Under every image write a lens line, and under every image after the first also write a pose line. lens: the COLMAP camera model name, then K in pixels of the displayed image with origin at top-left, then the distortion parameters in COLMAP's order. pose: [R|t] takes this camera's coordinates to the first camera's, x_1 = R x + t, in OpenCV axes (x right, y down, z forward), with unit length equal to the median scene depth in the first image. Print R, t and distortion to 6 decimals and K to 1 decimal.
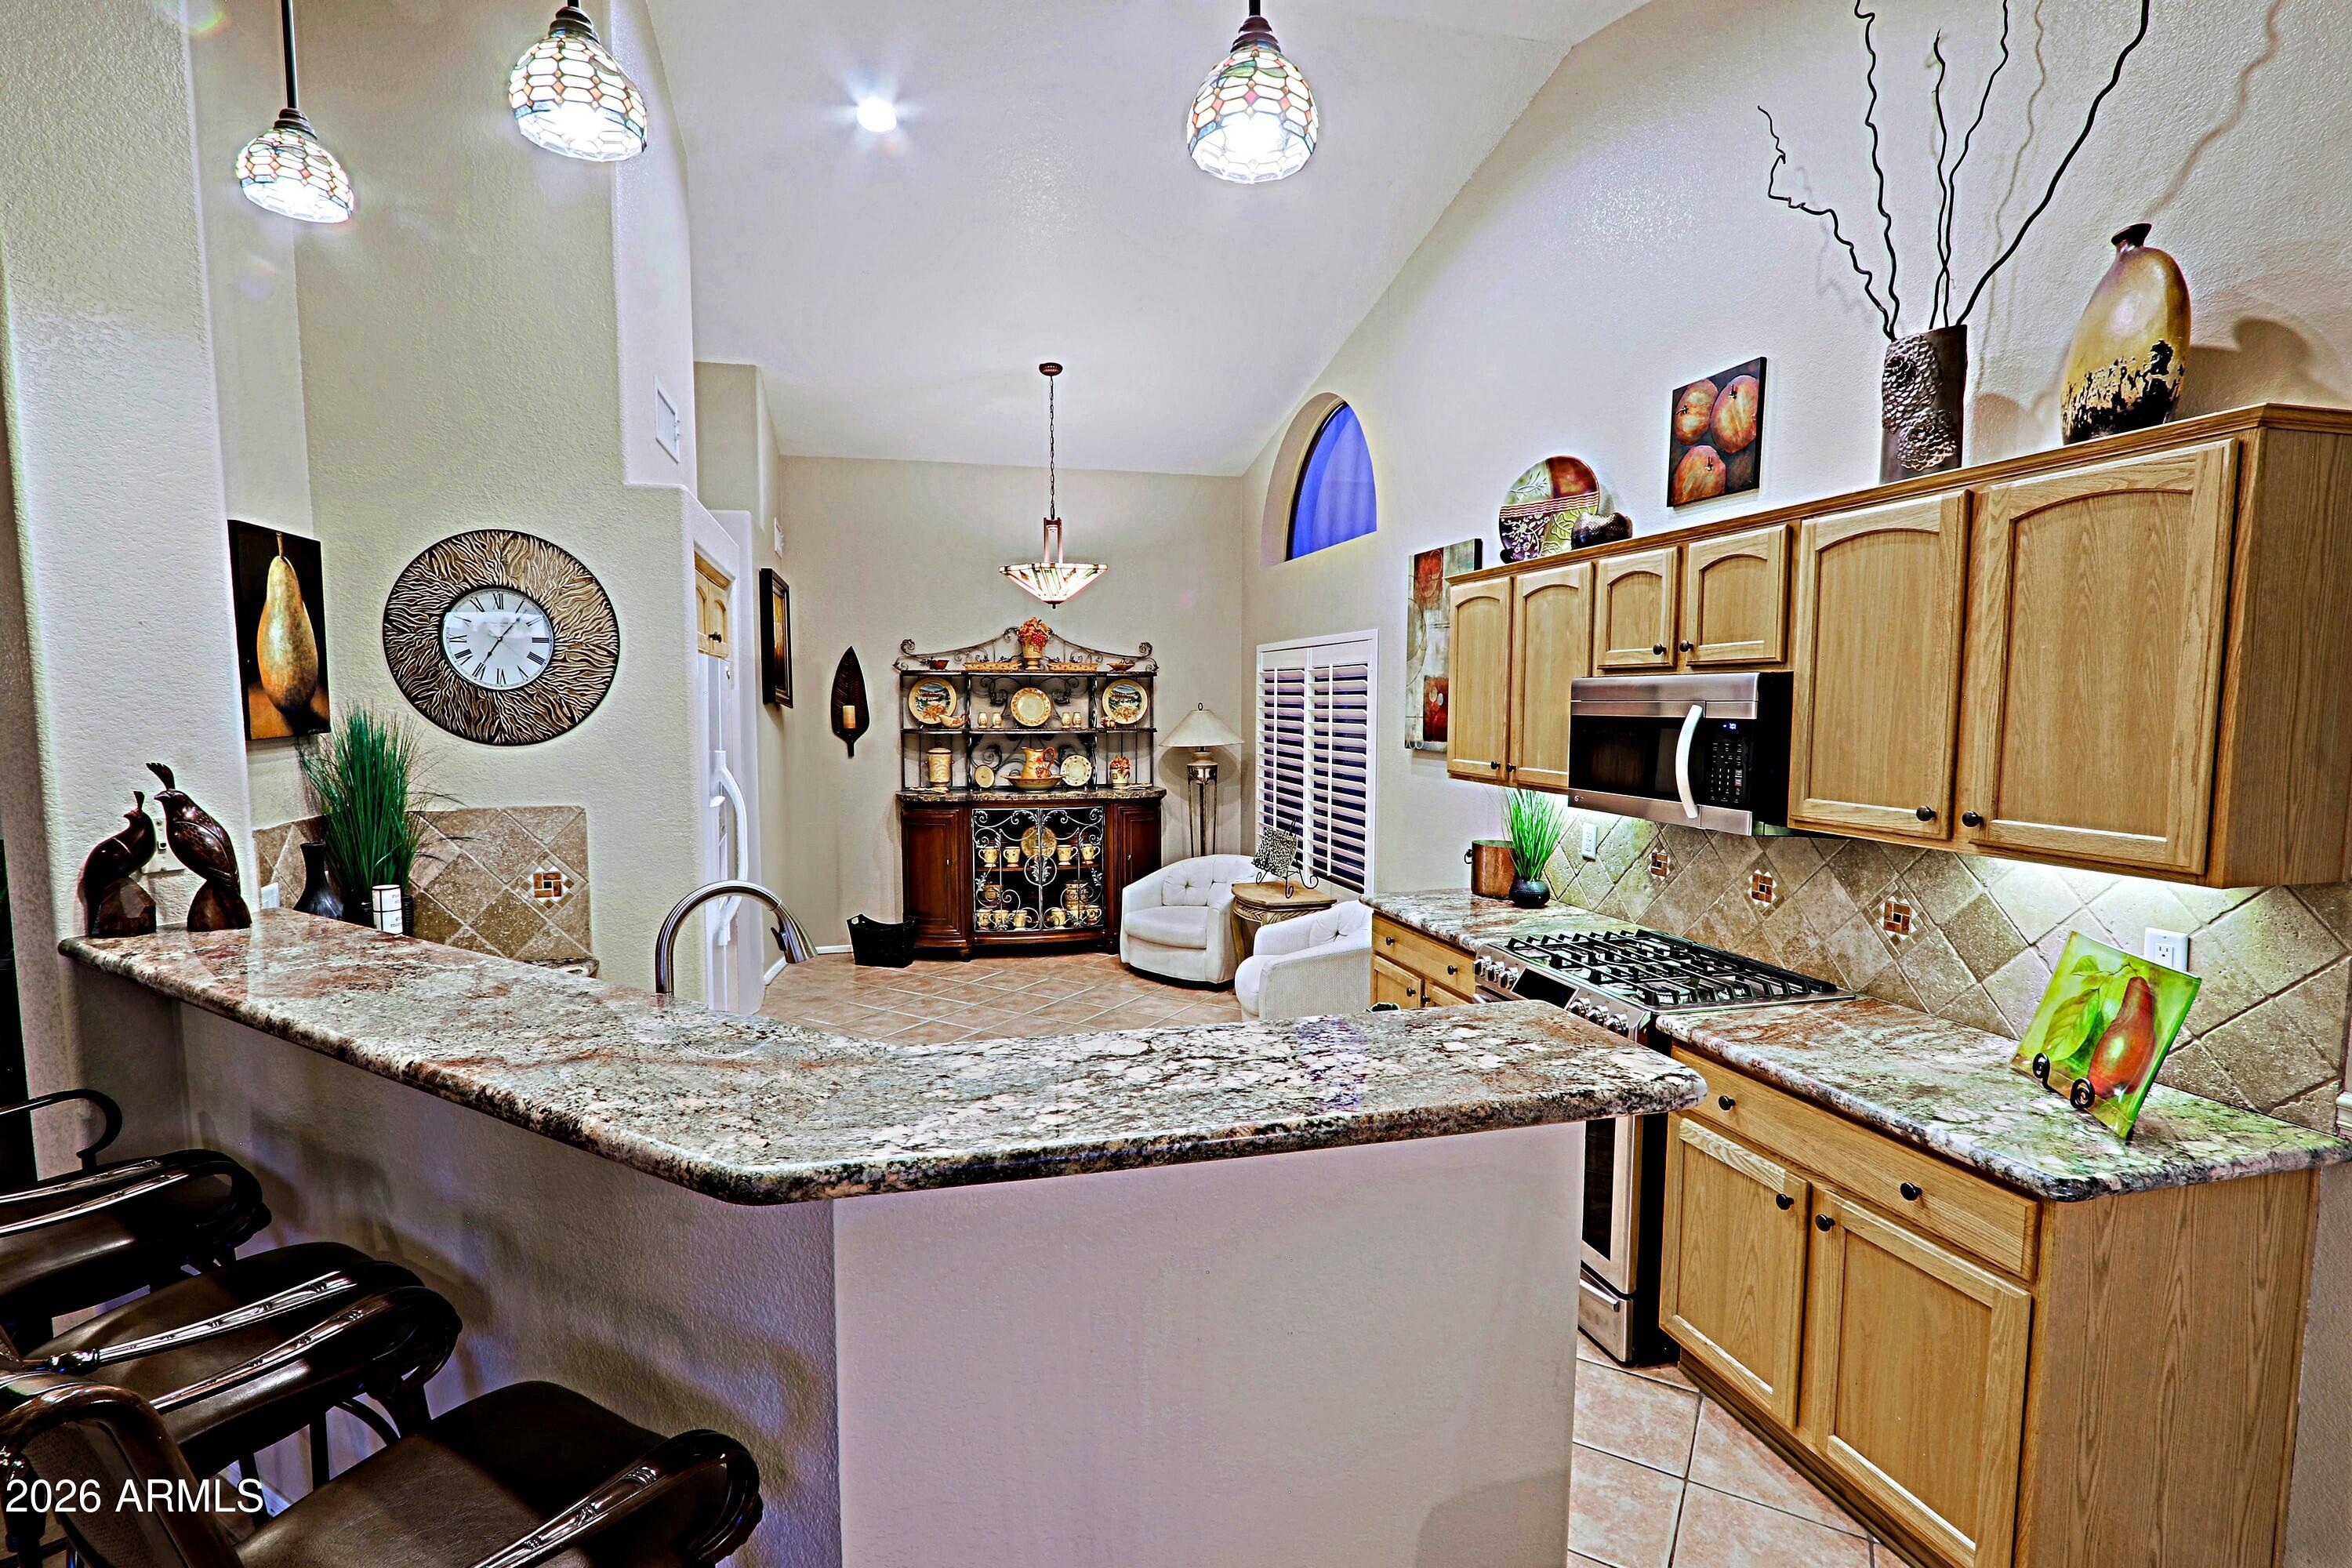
lens RADIAL K [[1102.8, 0, 1177.9], [0, 1102.8, 812.5], [0, 0, 1]] dist [-0.015419, 0.001584]
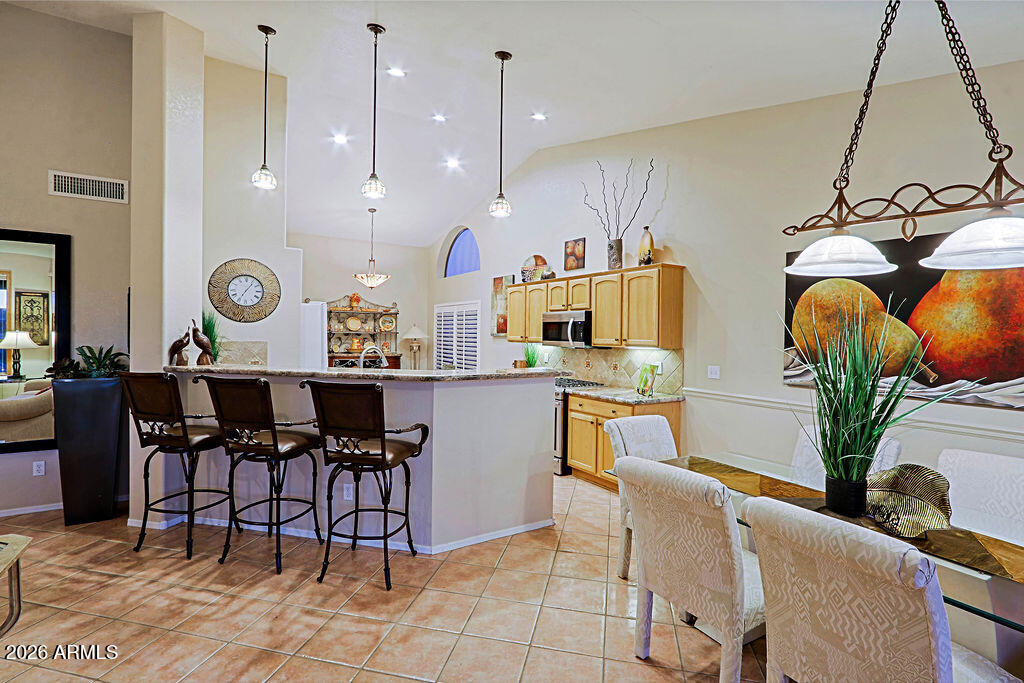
lens RADIAL K [[480.1, 0, 512.8], [0, 480.1, 344.3], [0, 0, 1]] dist [-0.015419, 0.001584]
pose [[0.950718, 0.009104, 0.309922, -0.293708], [0.015491, 0.996926, -0.076806, 0.129878], [-0.309669, 0.077822, 0.947655, -0.624235]]
